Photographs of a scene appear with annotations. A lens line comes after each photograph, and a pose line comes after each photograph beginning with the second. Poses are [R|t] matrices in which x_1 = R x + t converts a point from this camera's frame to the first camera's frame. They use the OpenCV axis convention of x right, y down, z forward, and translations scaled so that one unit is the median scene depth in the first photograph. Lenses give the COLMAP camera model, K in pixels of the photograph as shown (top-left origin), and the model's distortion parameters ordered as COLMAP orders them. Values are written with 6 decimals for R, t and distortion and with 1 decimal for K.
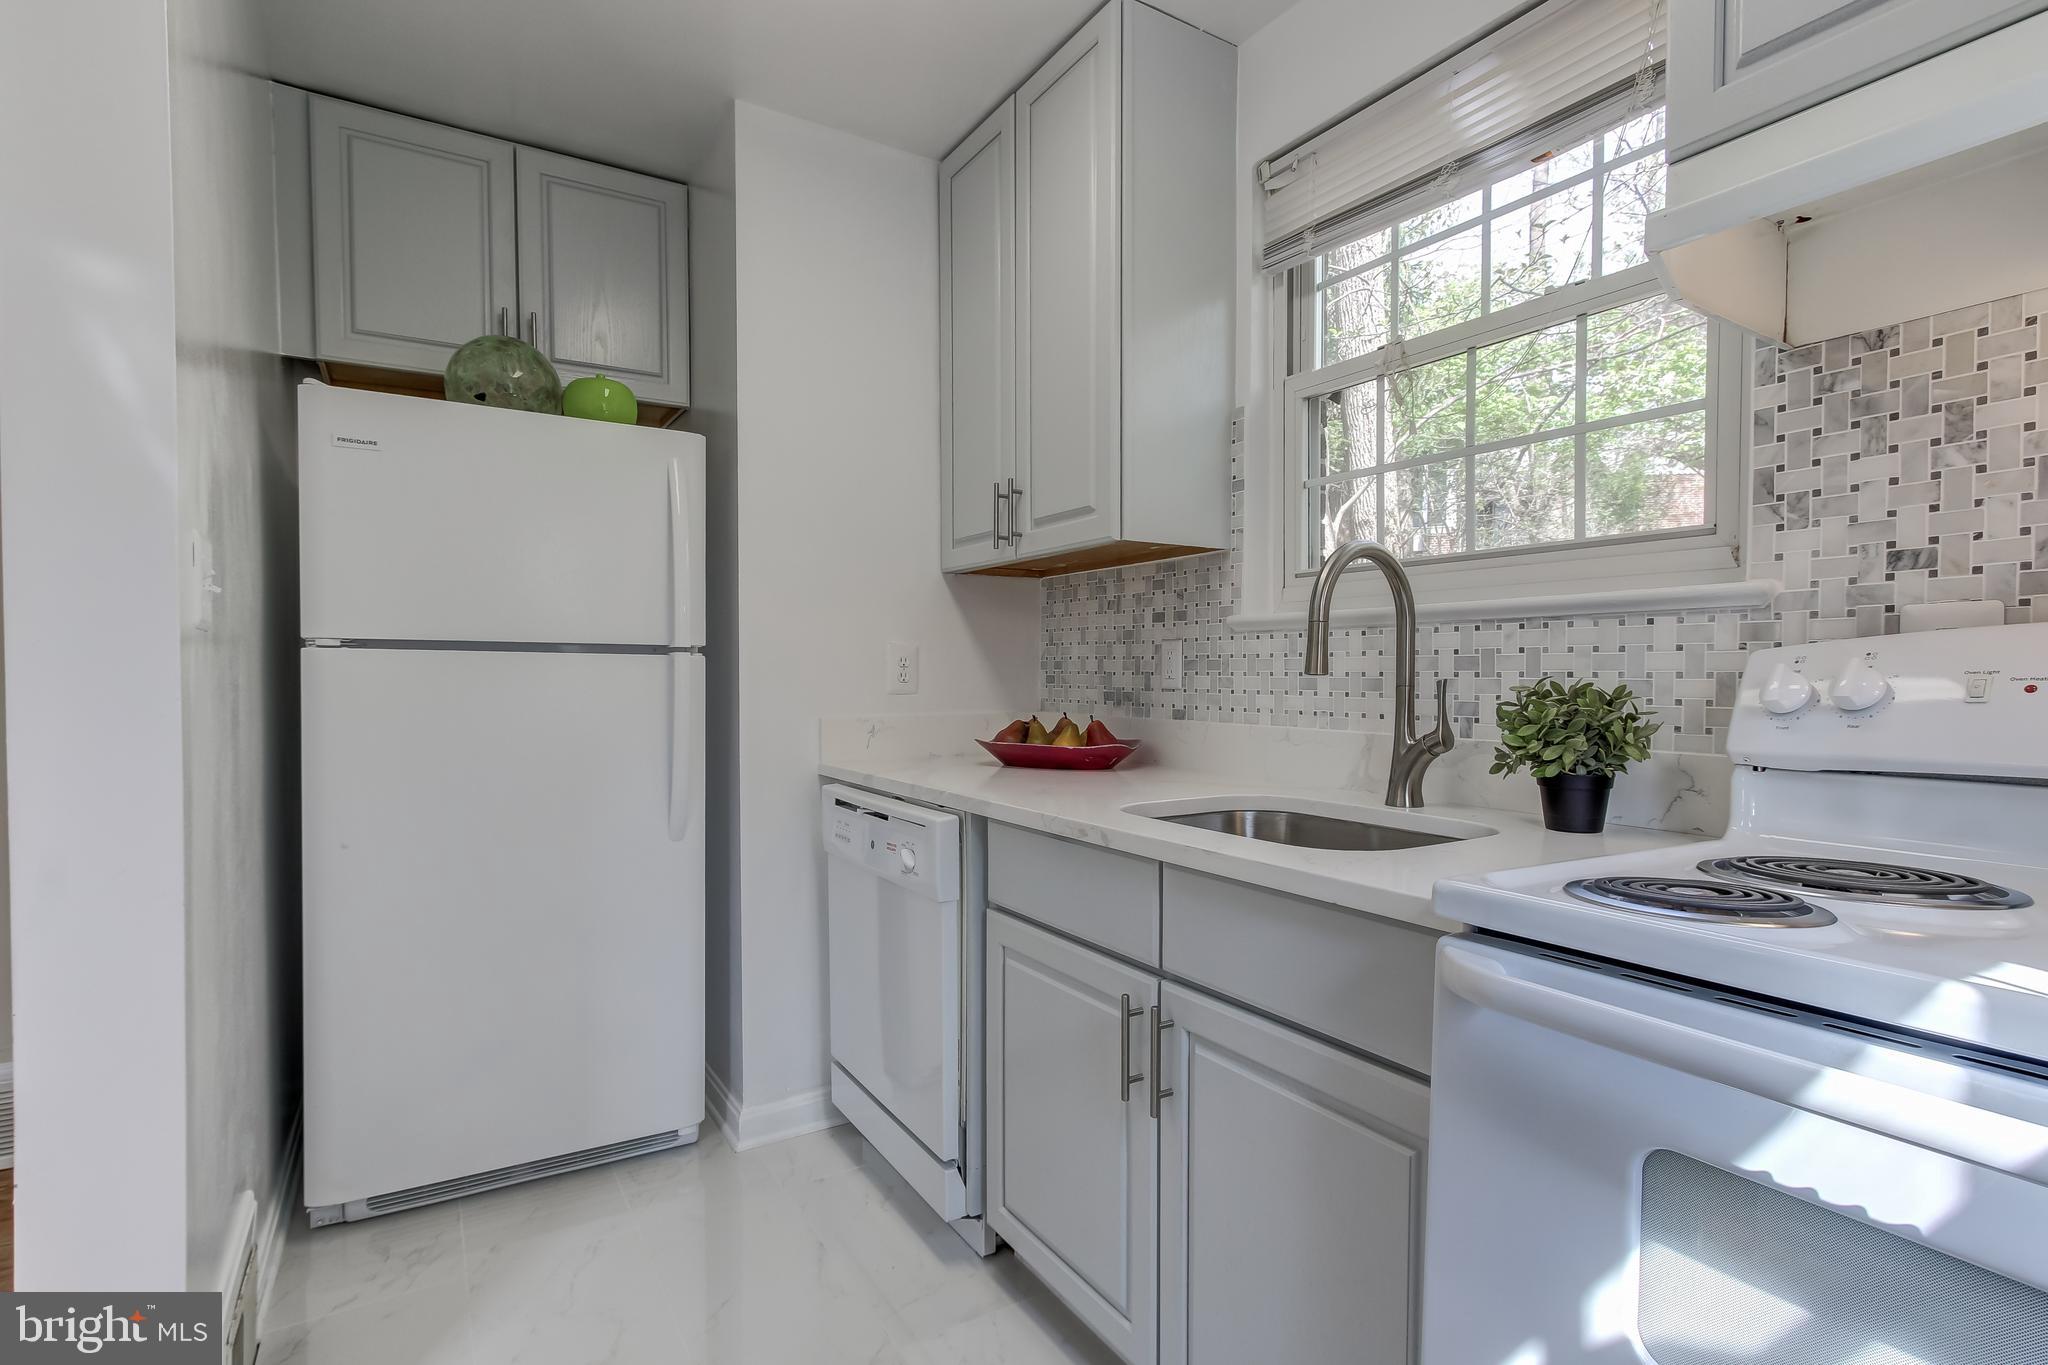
lens RADIAL K [[951.5, 0, 948.8], [0, 951.5, 710.0], [0, 0, 1]] dist [-0.026834, 0.004177]
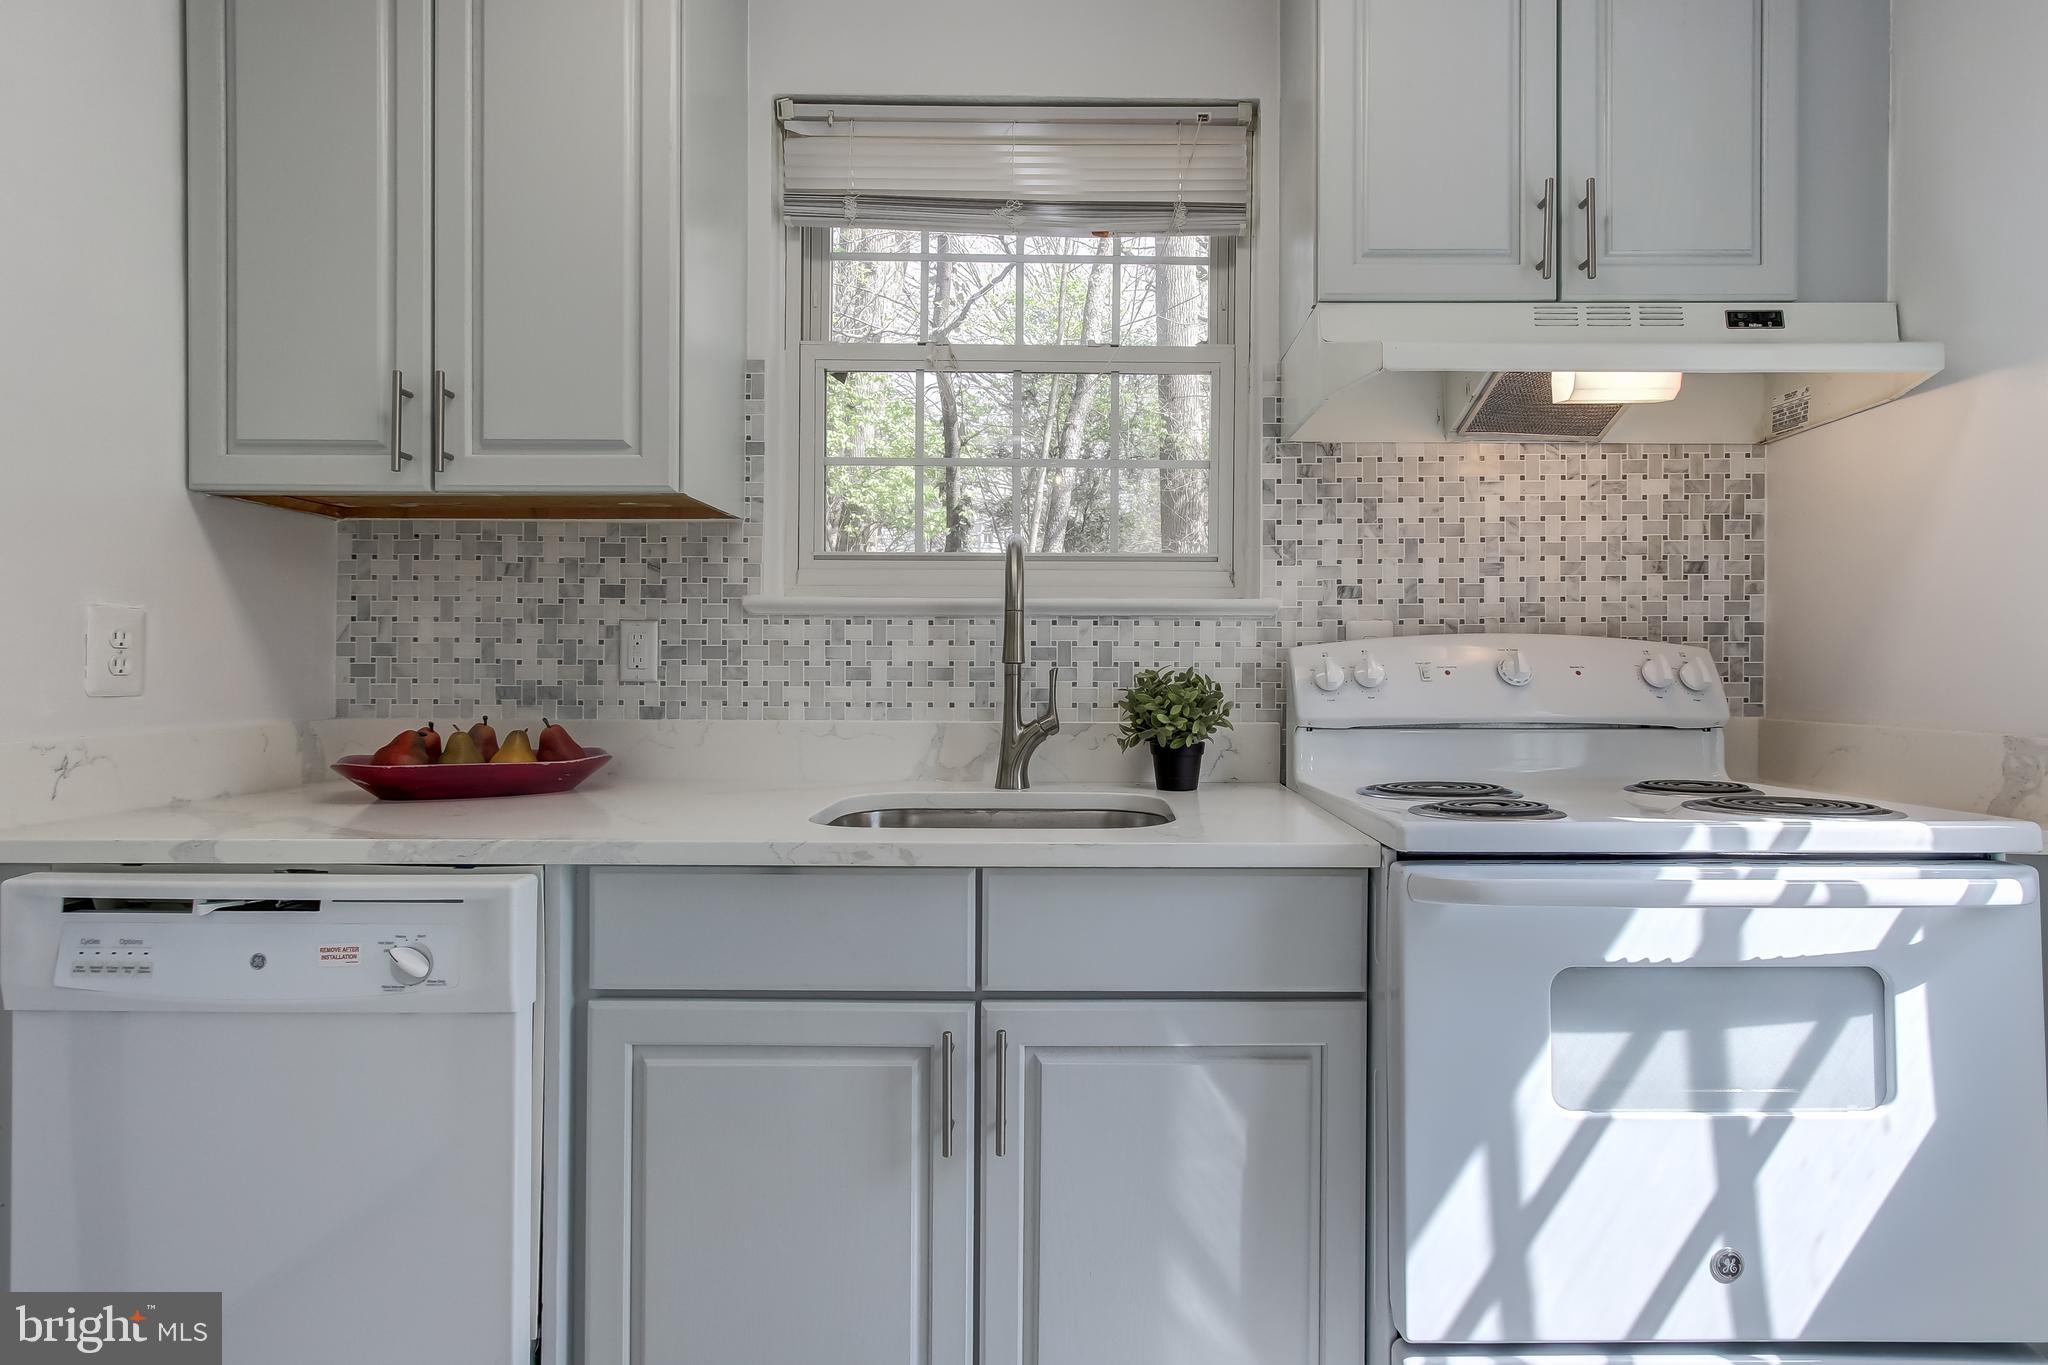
lens RADIAL K [[1041.8, 0, 1032.4], [0, 1041.8, 674.1], [0, 0, 1]] dist [-0.013281, 0.003310]
pose [[0.498198, -0.004374, 0.867052, -0.517248], [0.029655, 0.999488, -0.011998, -0.011378], [-0.866556, 0.031689, 0.498073, 0.392267]]
